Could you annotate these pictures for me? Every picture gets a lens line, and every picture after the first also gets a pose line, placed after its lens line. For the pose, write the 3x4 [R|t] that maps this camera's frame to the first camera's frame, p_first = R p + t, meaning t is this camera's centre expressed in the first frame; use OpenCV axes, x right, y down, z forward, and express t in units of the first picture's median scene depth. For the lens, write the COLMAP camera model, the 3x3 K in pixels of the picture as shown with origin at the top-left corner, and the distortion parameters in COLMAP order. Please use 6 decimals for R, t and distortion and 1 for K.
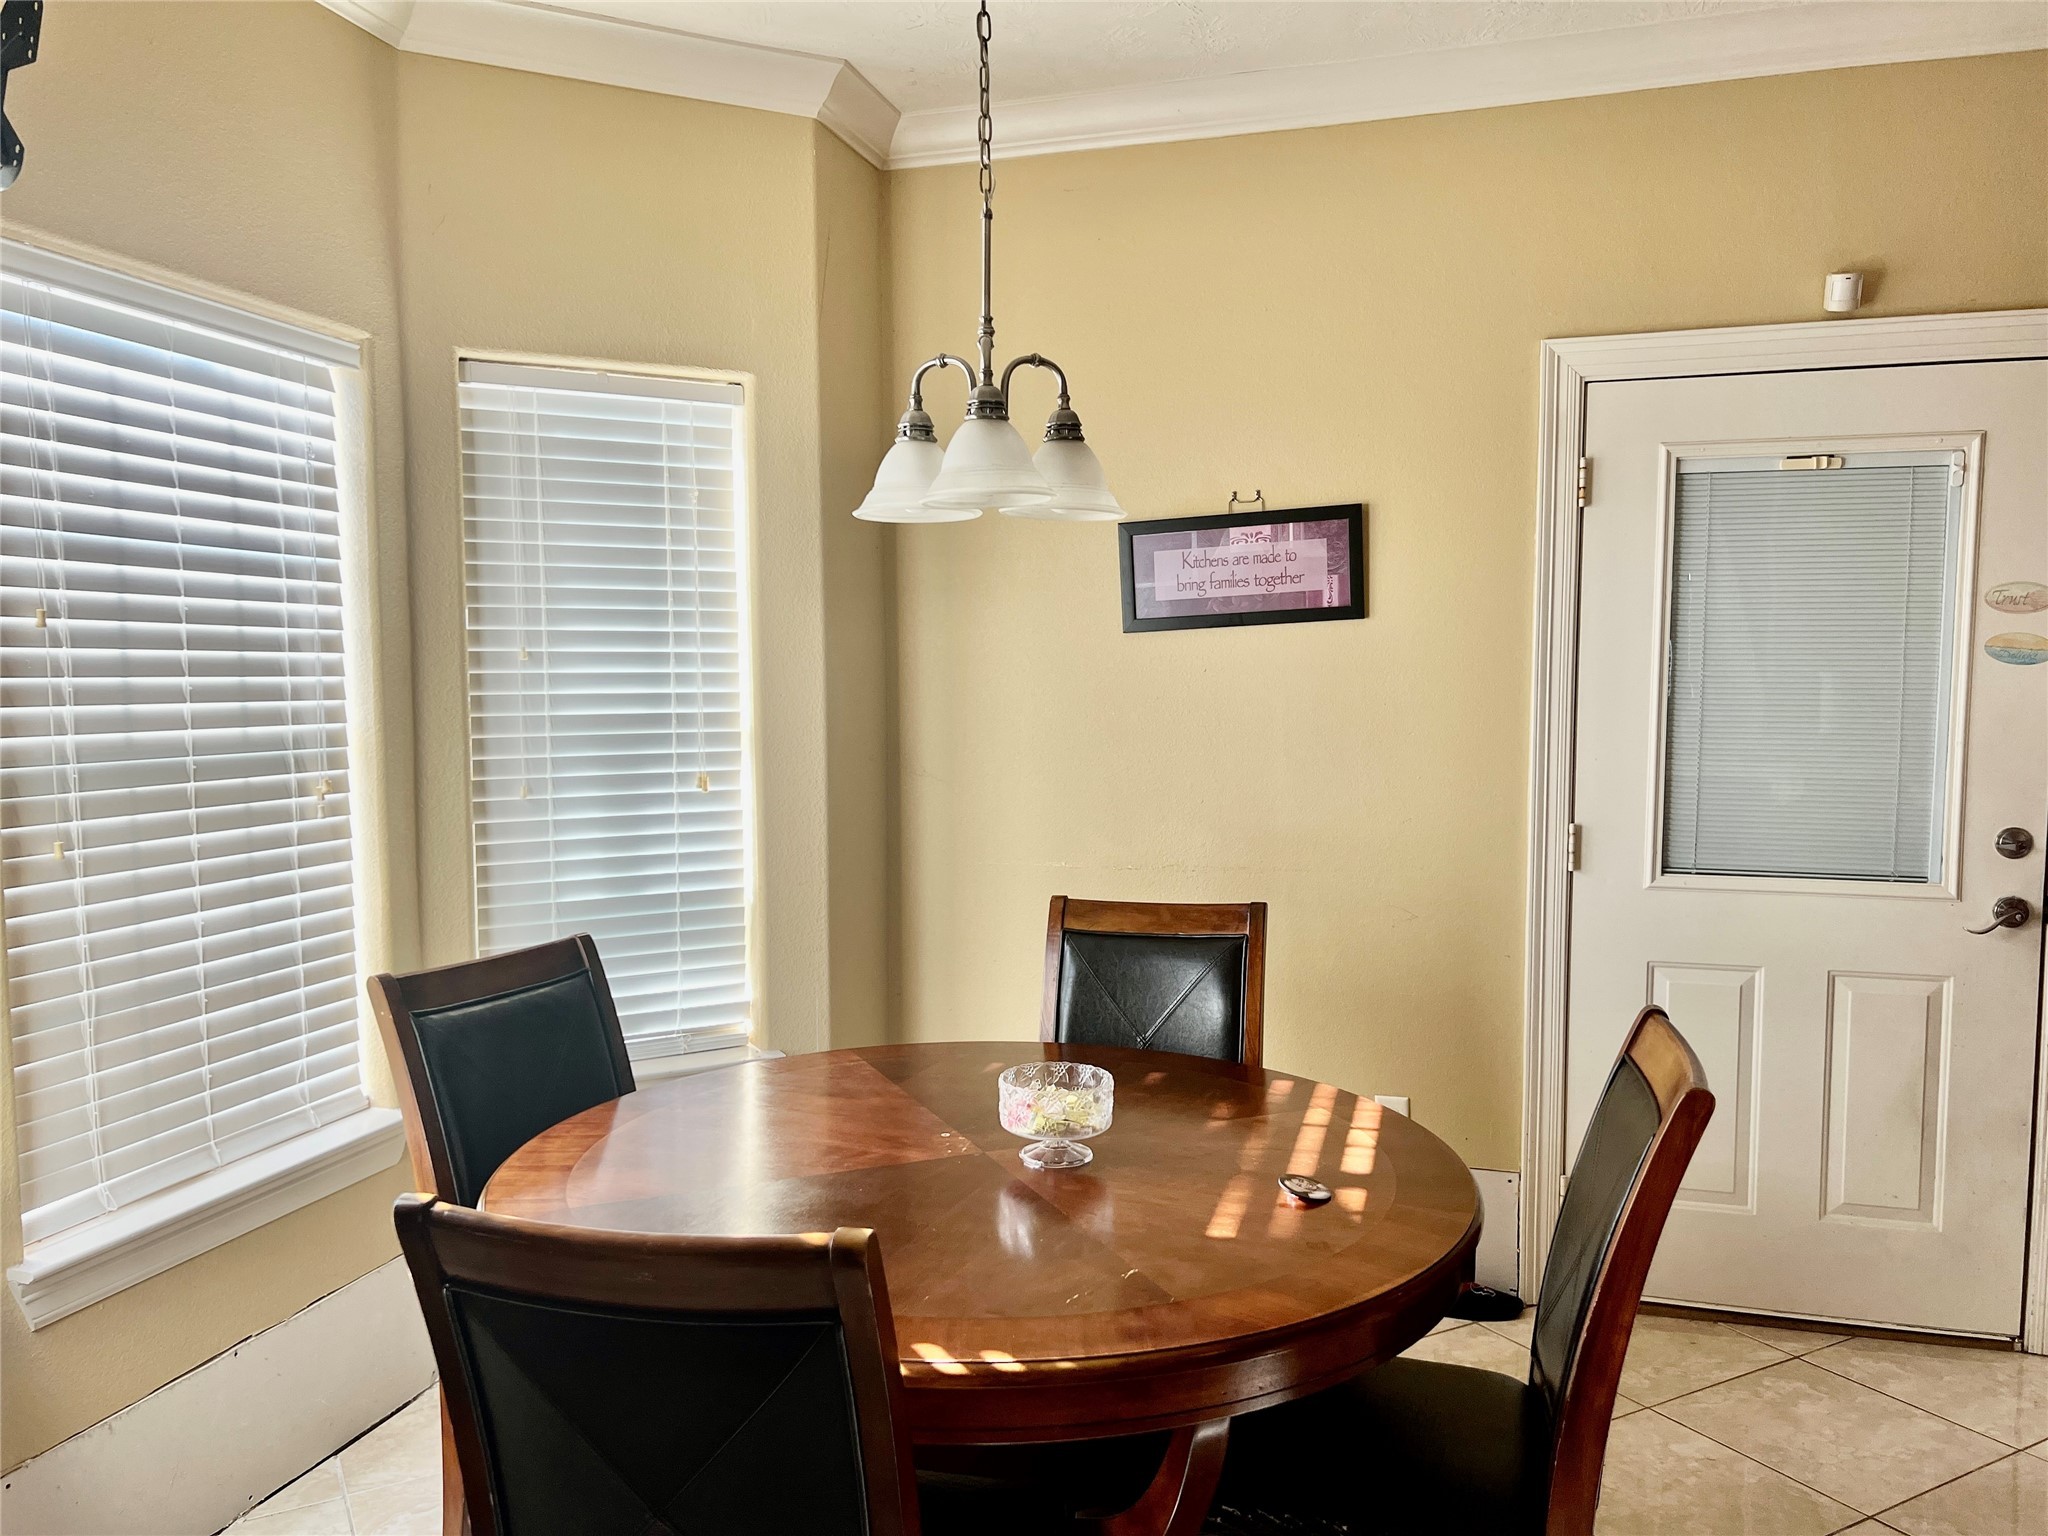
lens RADIAL K [[1550.9, 0, 1011.7], [0, 1550.9, 768.5], [0, 0, 1]] dist [0.090155, -0.109843]
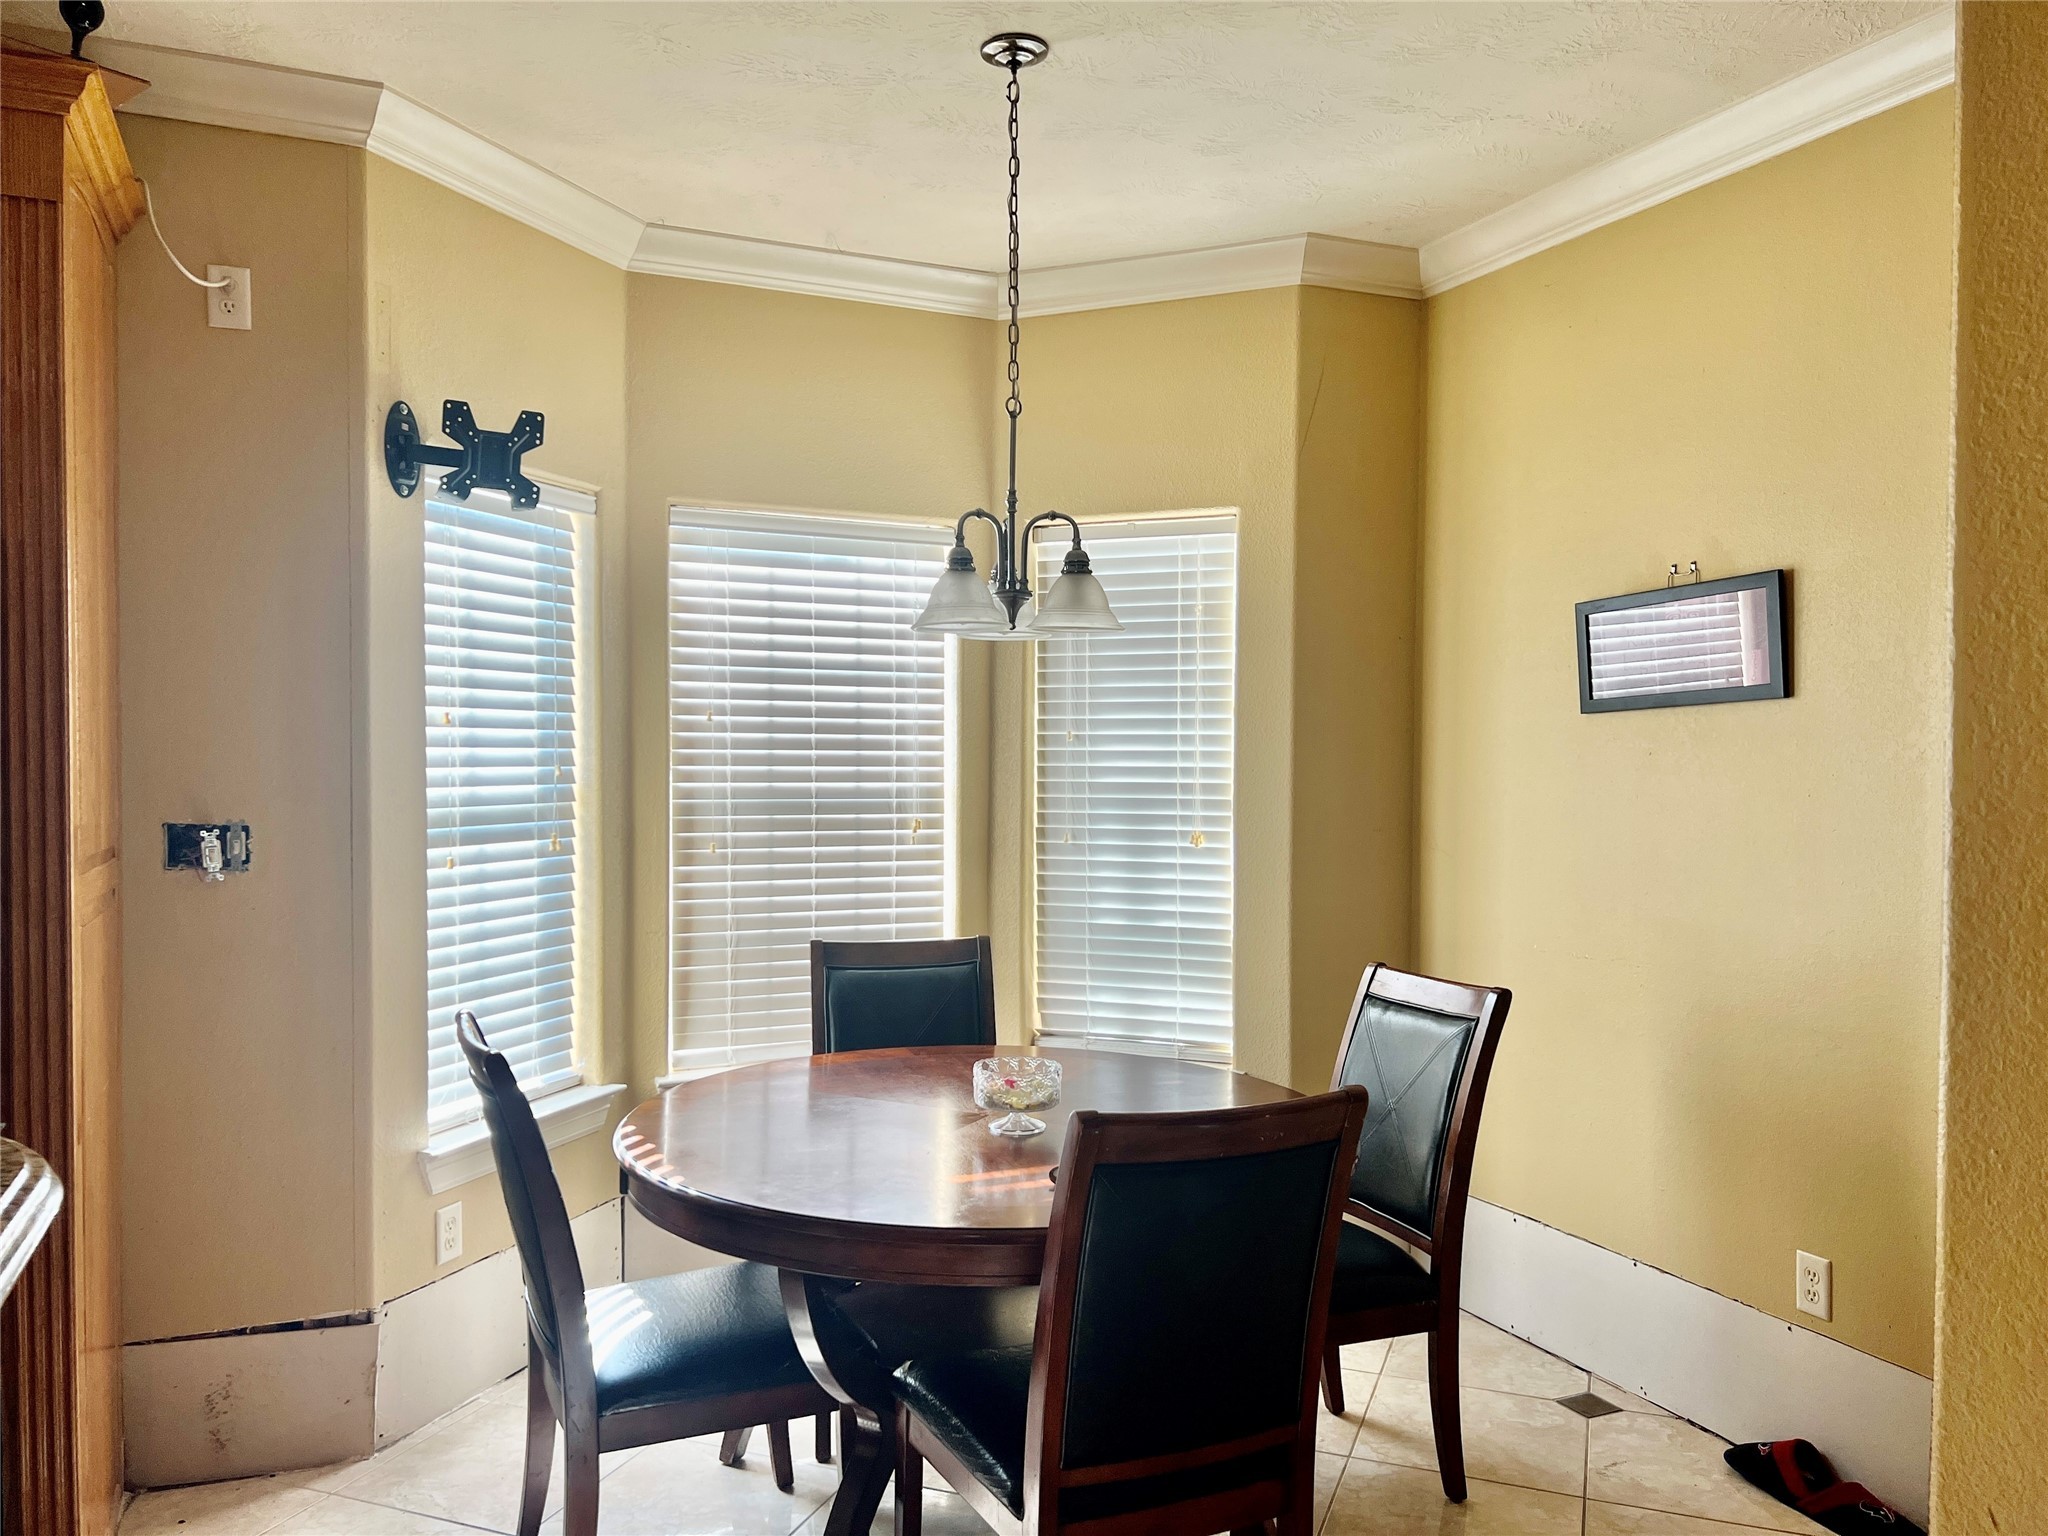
lens RADIAL K [[1568.2, 0, 1024.0], [0, 1568.2, 768.0], [0, 0, 1]] dist [0.211969, -0.305275]
pose [[0.643456, 0.018619, -0.765257, 0.761565], [-0.057696, 0.998040, -0.024231, -0.011010], [0.763306, 0.059744, 0.643269, 0.101680]]
